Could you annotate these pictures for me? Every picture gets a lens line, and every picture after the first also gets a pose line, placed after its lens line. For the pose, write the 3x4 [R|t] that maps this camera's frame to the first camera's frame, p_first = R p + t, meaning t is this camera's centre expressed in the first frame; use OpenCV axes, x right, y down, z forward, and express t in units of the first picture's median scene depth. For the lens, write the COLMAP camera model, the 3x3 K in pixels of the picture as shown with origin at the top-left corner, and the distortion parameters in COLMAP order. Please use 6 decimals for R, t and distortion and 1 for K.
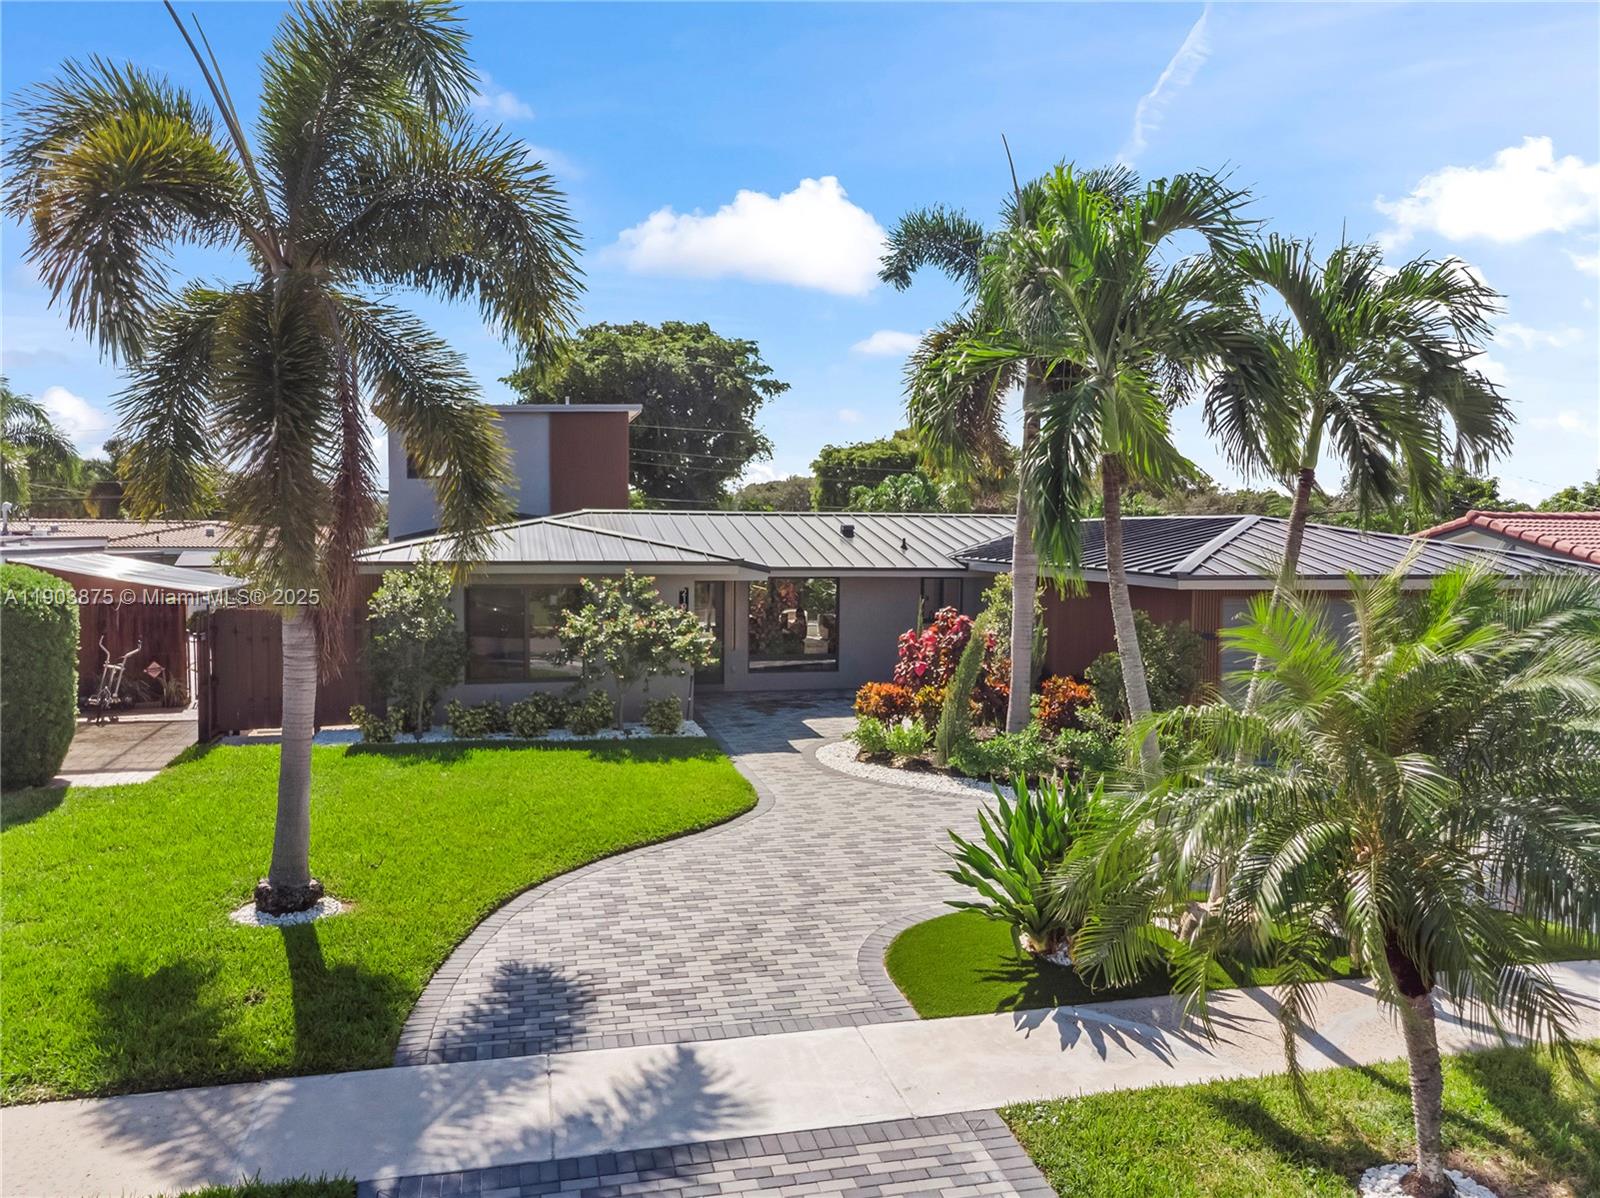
lens RADIAL K [[1192.7, 0, 807.3], [0, 1192.7, 598.8], [0, 0, 1]] dist [-0.025017, 0.071134]
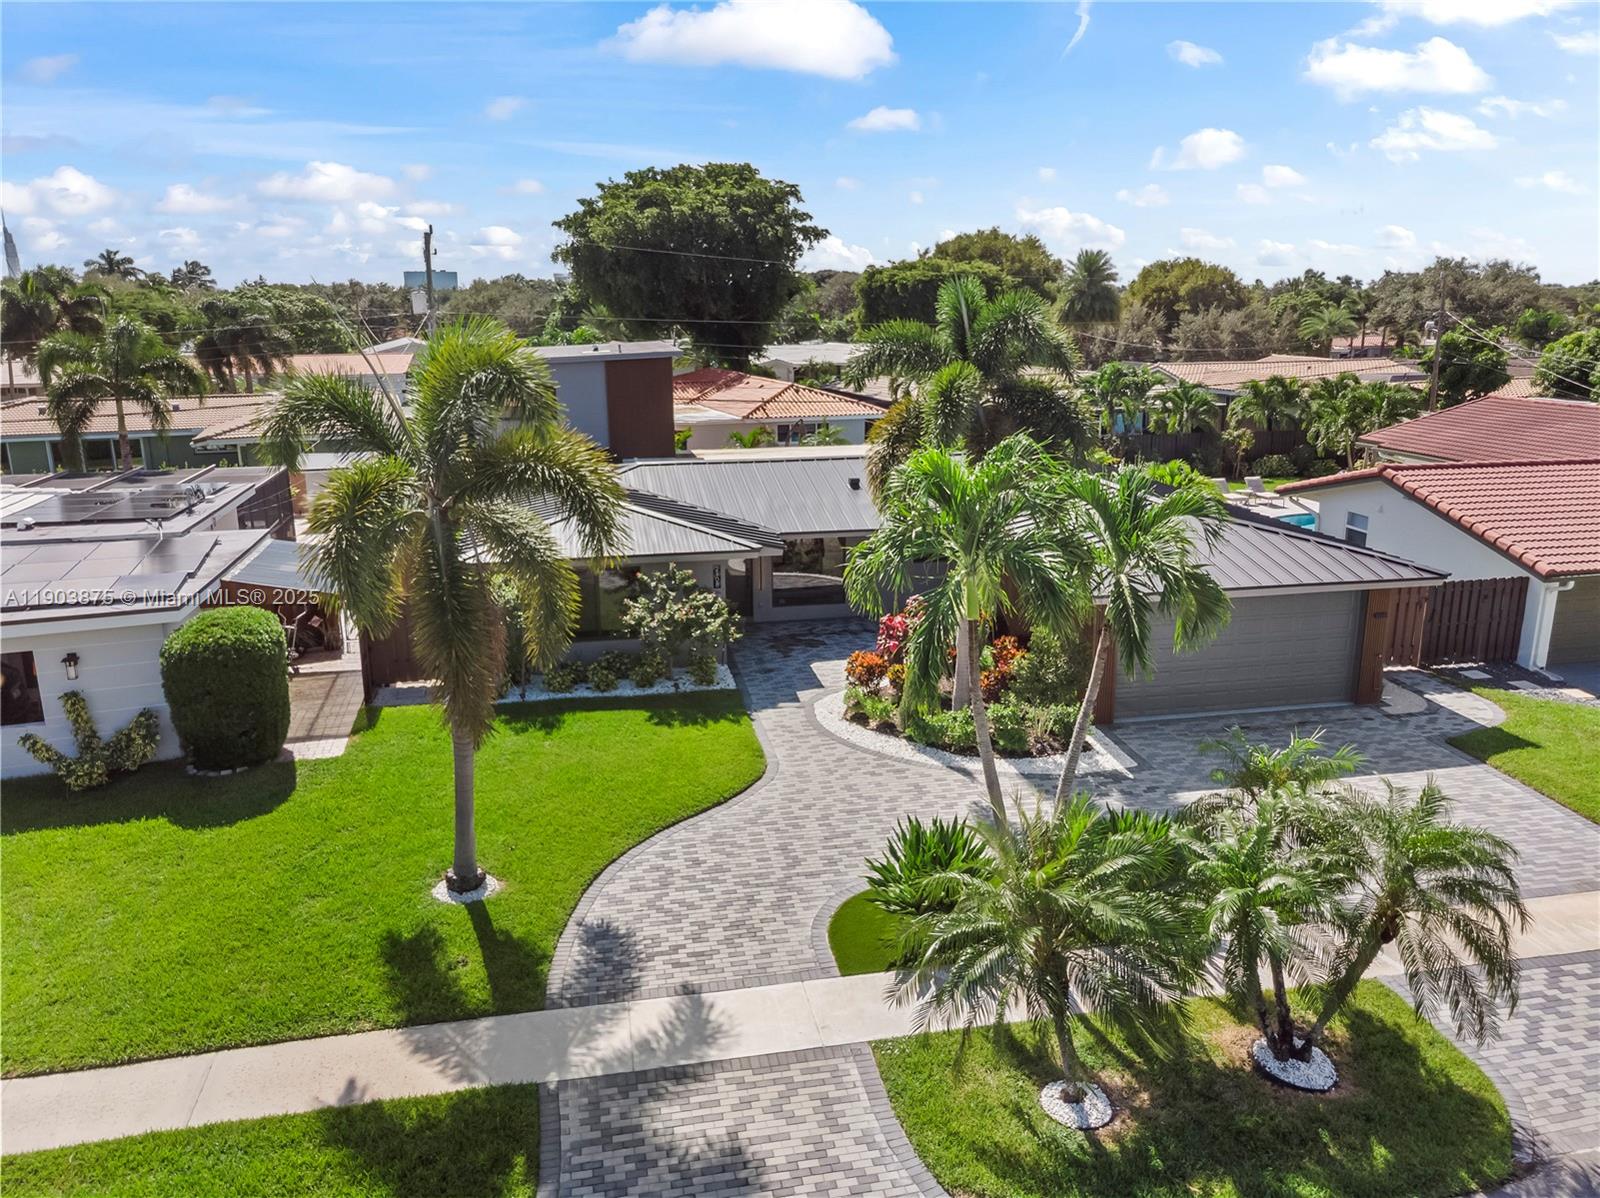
lens RADIAL K [[1172.1, 0, 810.1], [0, 1172.1, 598.7], [0, 0, 1]] dist [0.009017, -0.000442]
pose [[0.998865, -0.002663, -0.047547, 0.103716], [0.012011, 0.980245, 0.197422, -0.406006], [0.046082, -0.197769, 0.979165, -0.439349]]
